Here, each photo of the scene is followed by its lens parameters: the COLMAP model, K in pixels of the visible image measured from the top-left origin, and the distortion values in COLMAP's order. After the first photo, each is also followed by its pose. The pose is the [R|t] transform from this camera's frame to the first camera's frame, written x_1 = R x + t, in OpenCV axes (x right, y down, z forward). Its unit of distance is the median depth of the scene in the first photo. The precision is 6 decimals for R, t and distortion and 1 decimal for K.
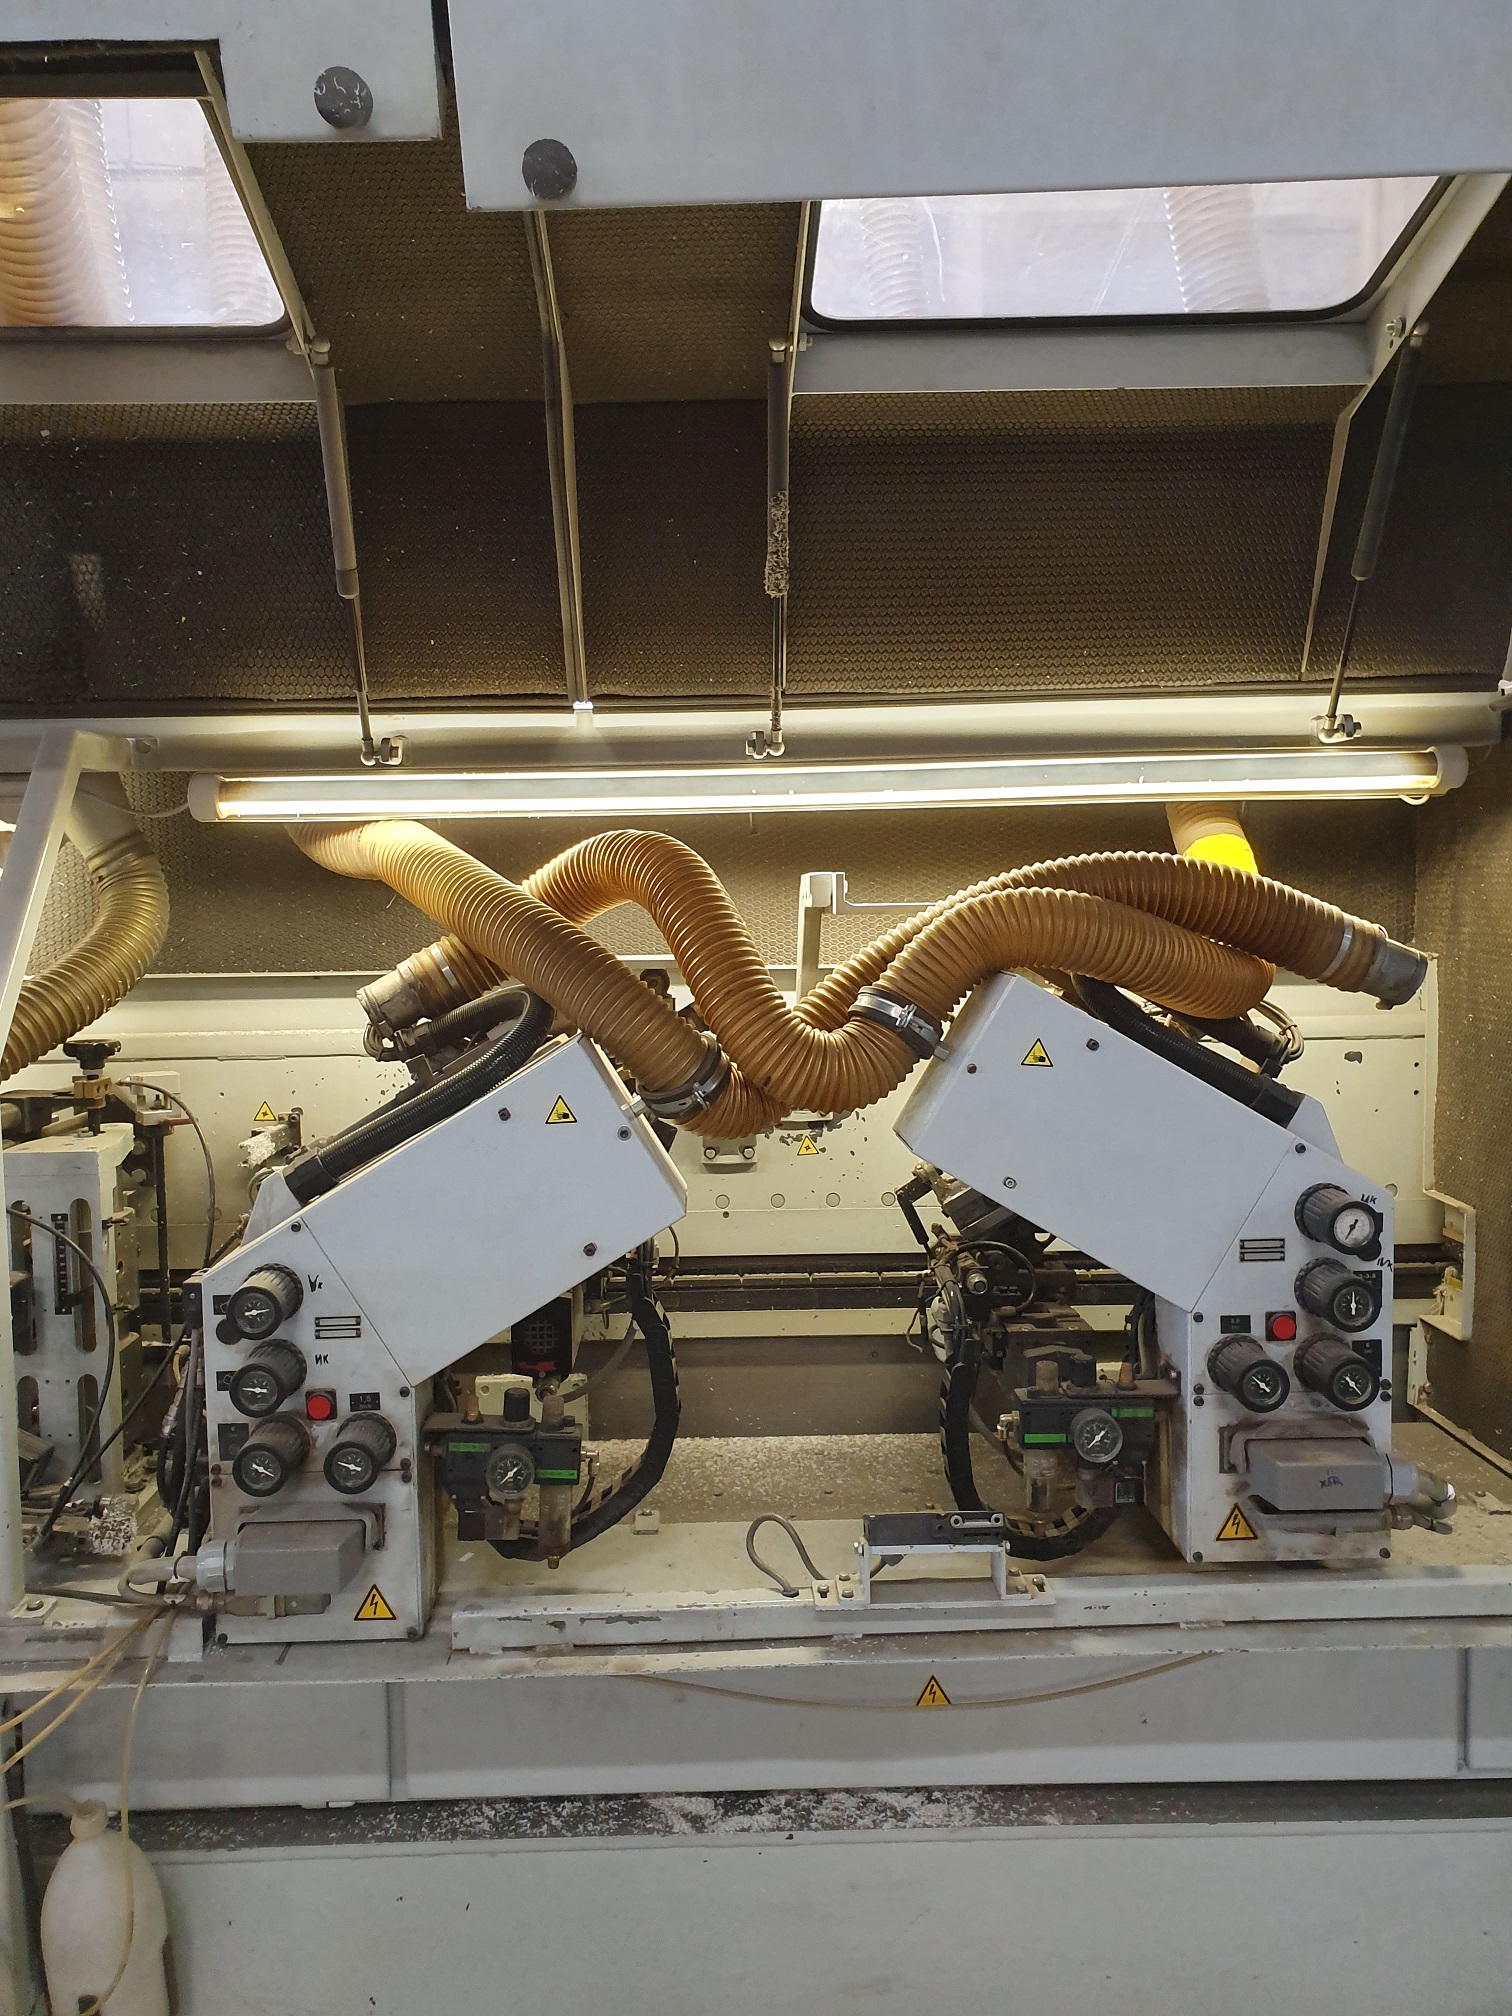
lens RADIAL K [[1528.8, 0, 749.6], [0, 1528.8, 1001.3], [0, 0, 1]] dist [0.020492, -0.004996]
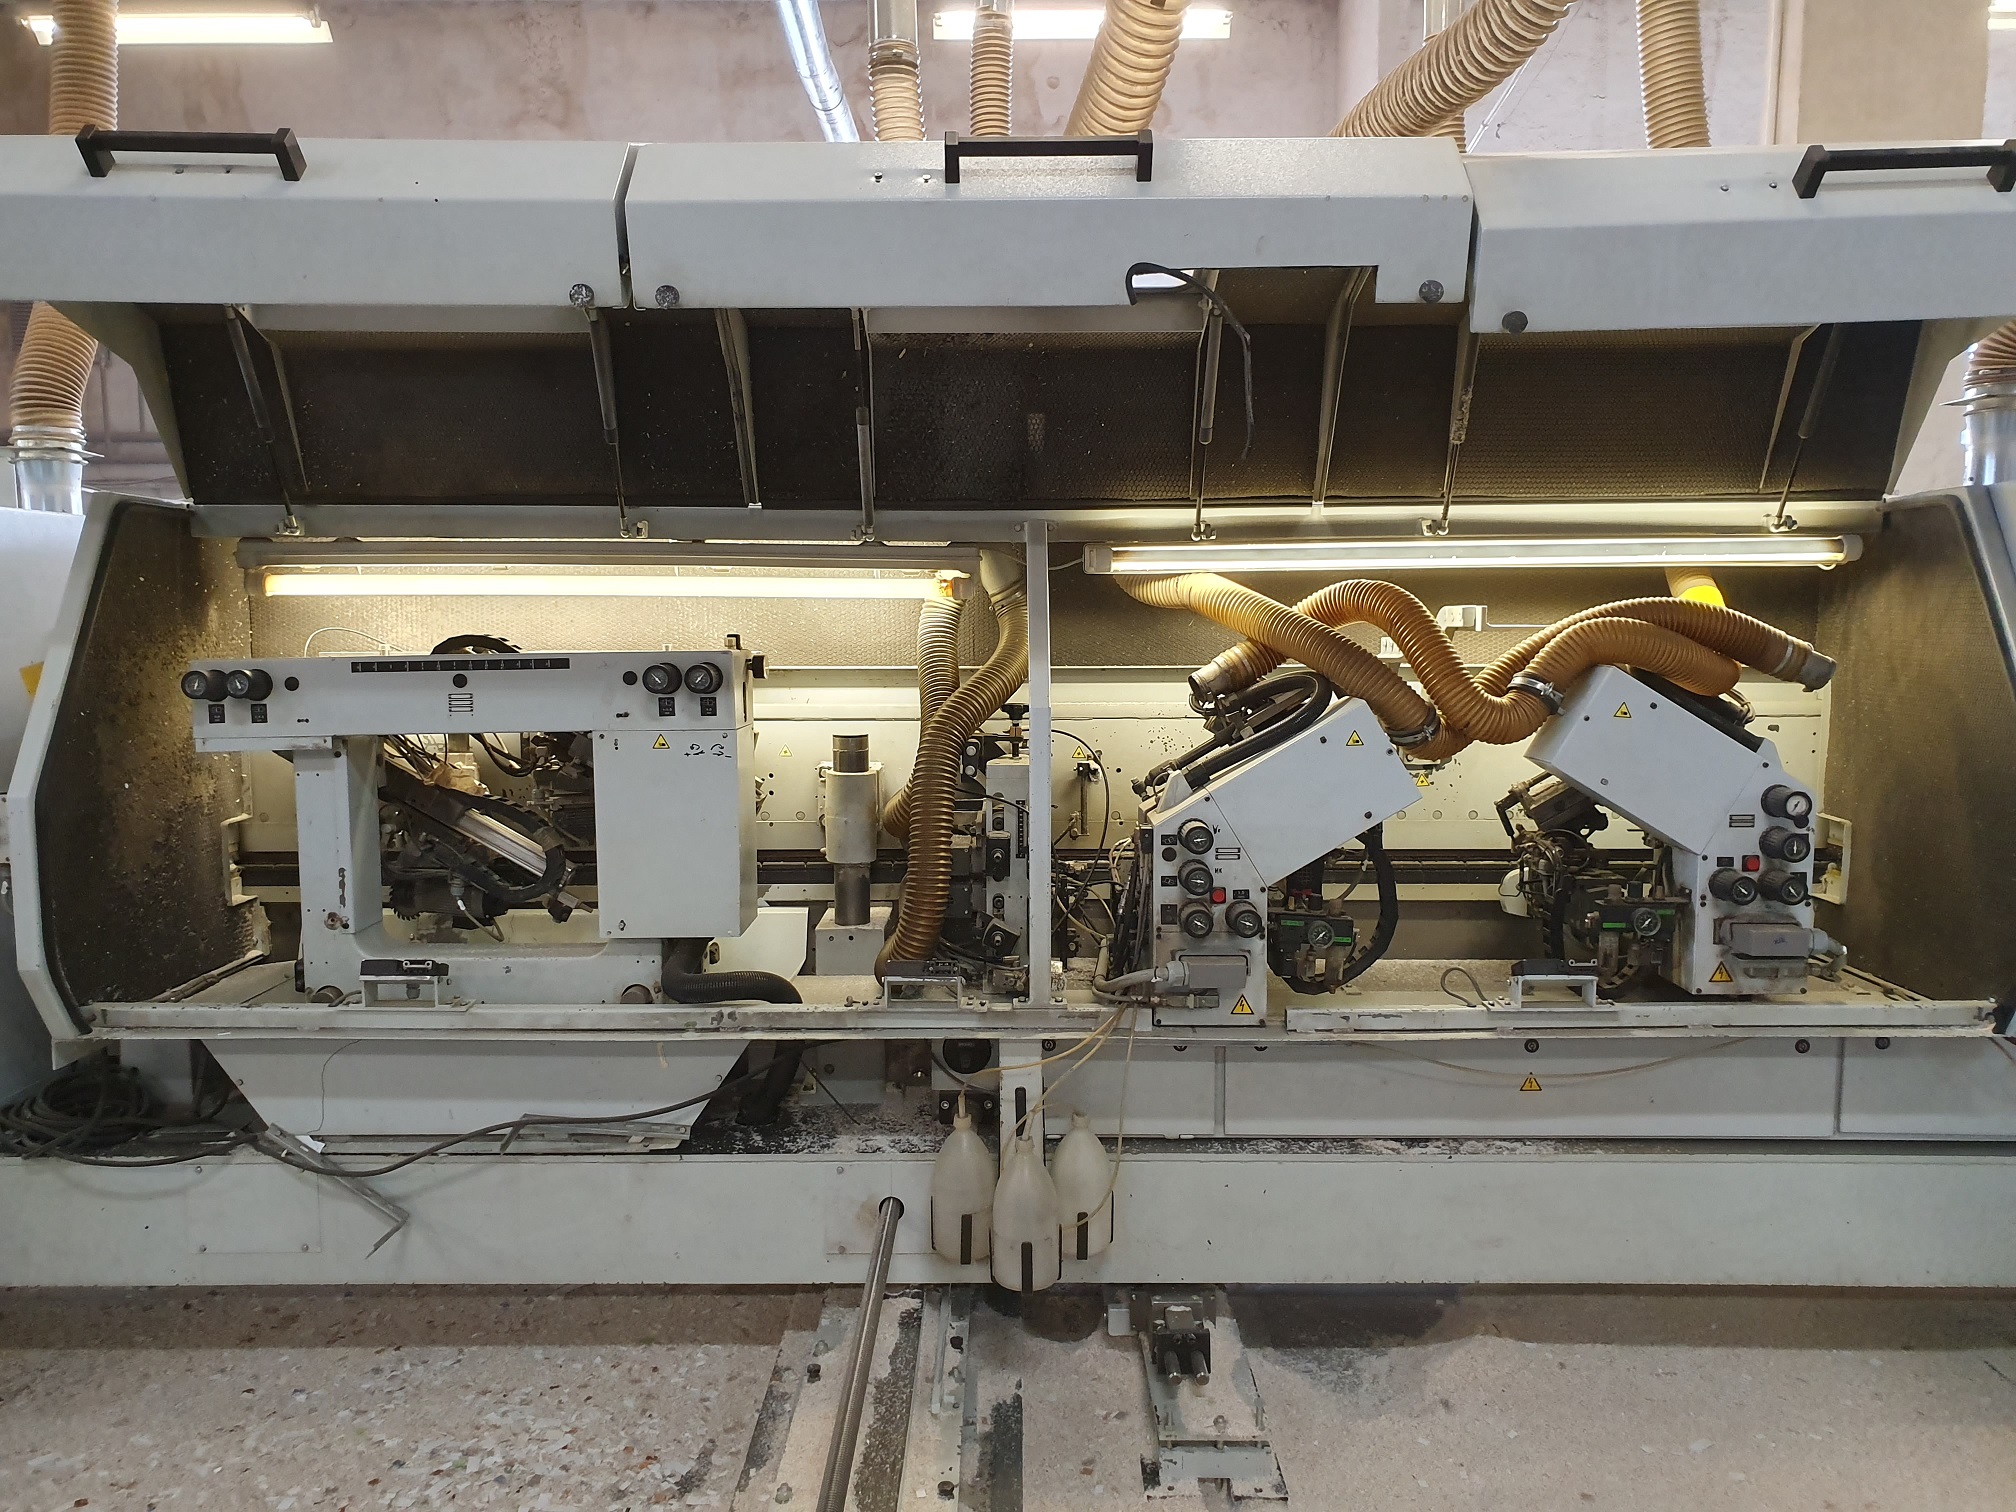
lens RADIAL K [[1528.8, 0, 1031.7], [0, 1528.8, 789.7], [0, 0, 1]] dist [0.020492, -0.004996]
pose [[0.999610, 0.016475, -0.022559, -0.411646], [-0.015556, 0.999066, 0.040317, 0.058726], [0.023202, -0.039951, 0.998932, -0.734839]]
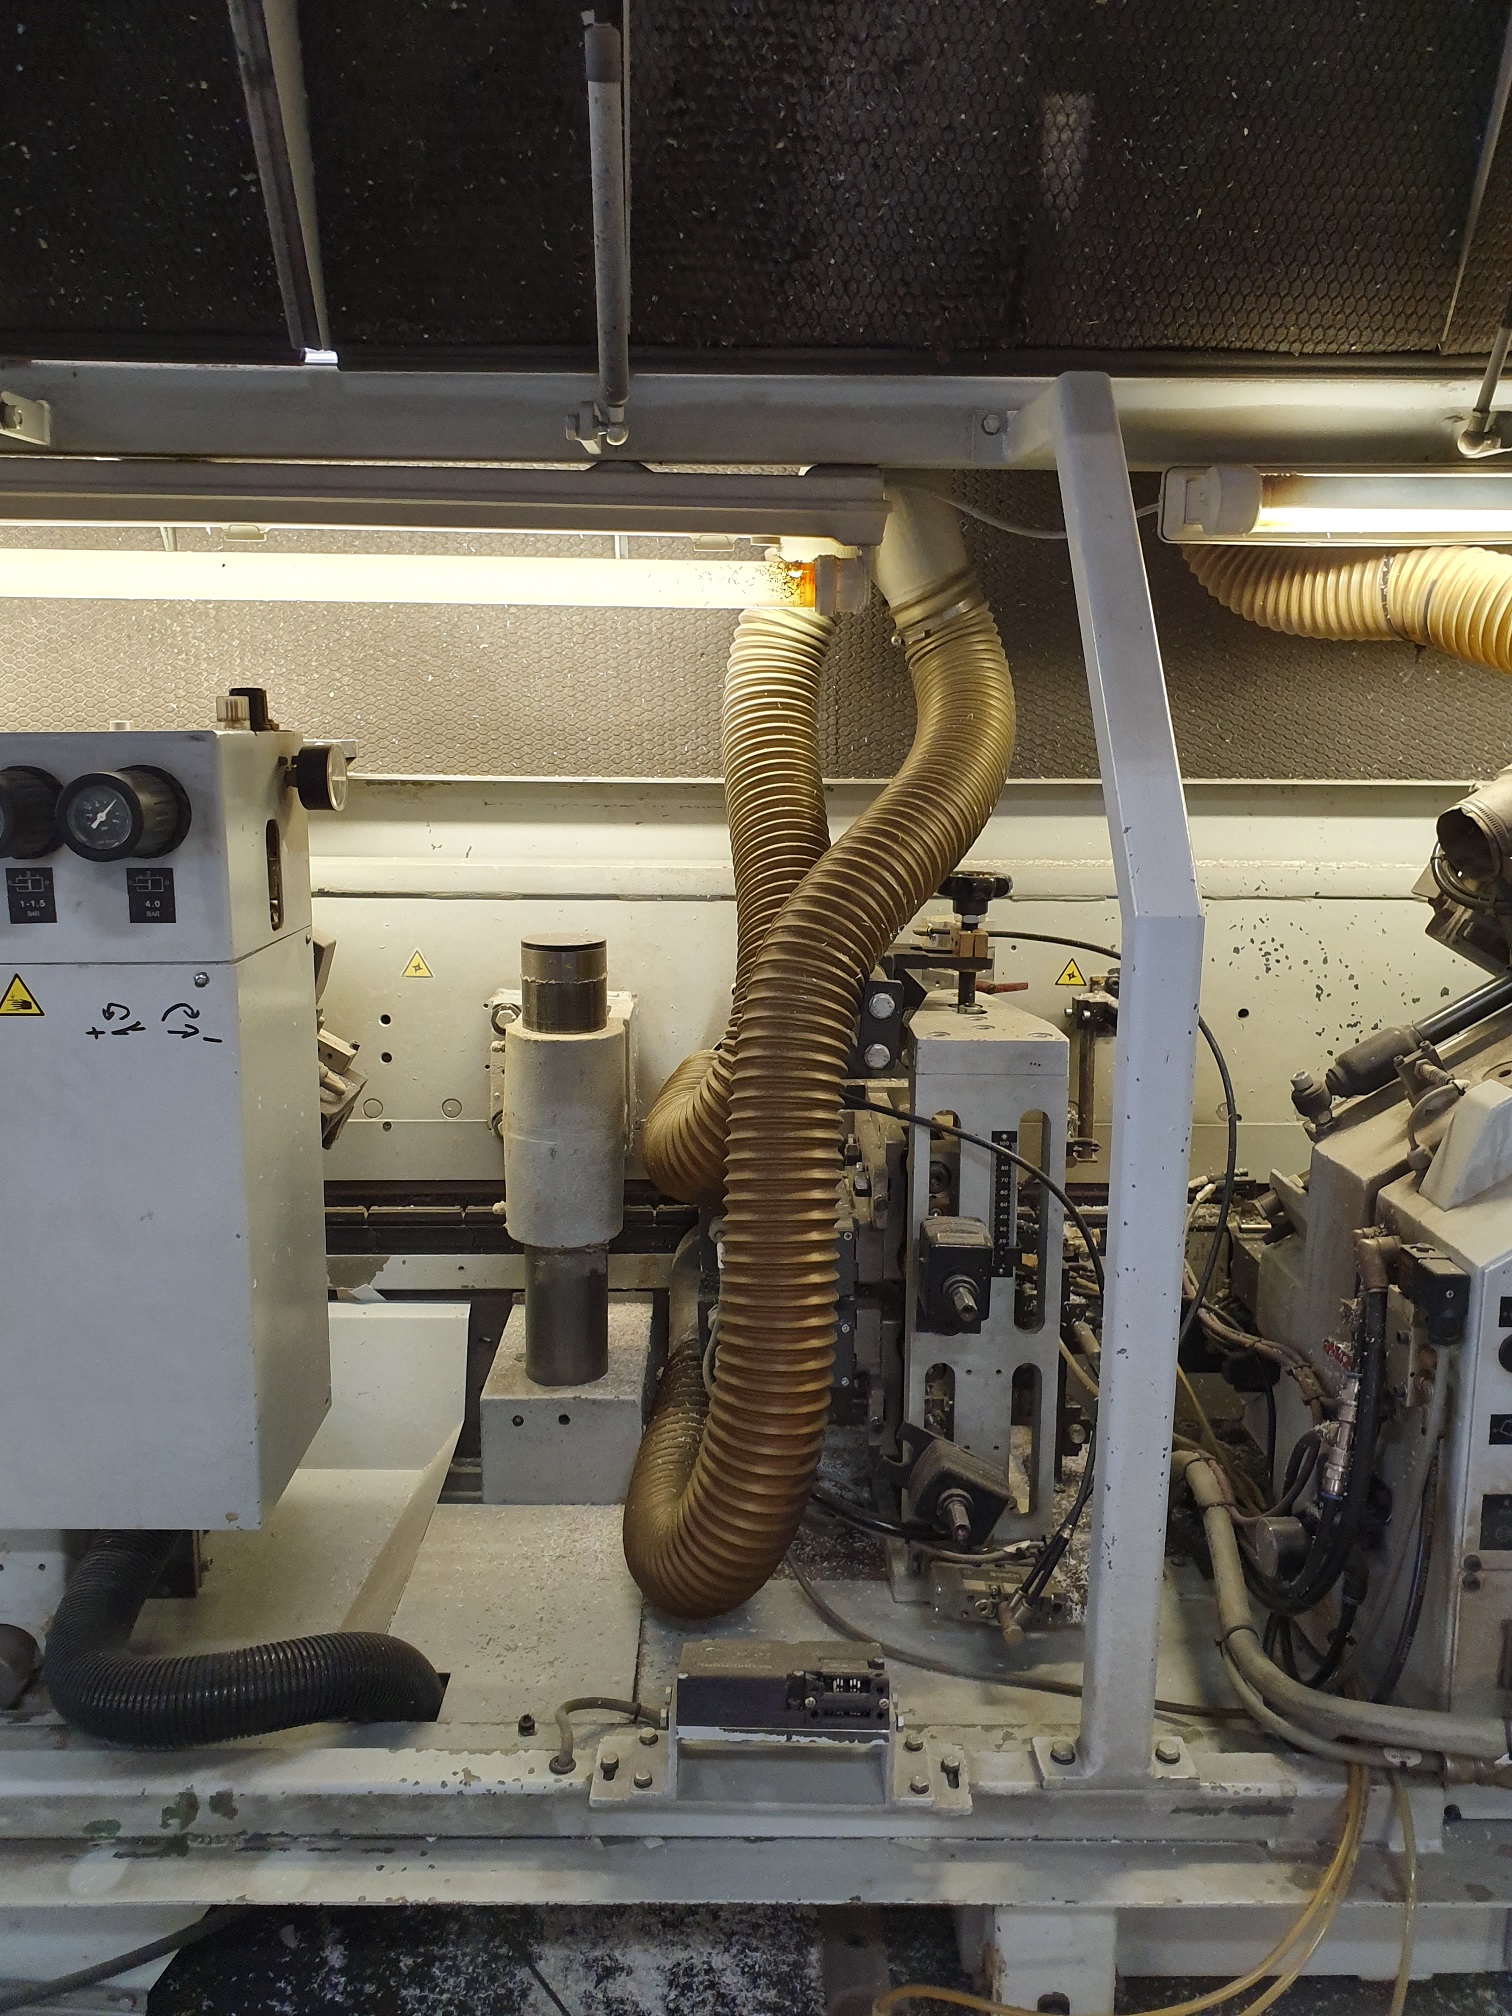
lens RADIAL K [[1528.8, 0, 769.1], [0, 1528.8, 993.6], [0, 0, 1]] dist [0.020492, -0.004996]
pose [[0.999663, 0.025806, 0.002983, -0.573388], [-0.025977, 0.993934, 0.106864, 0.010084], [-0.000207, -0.106905, 0.994269, 0.351496]]
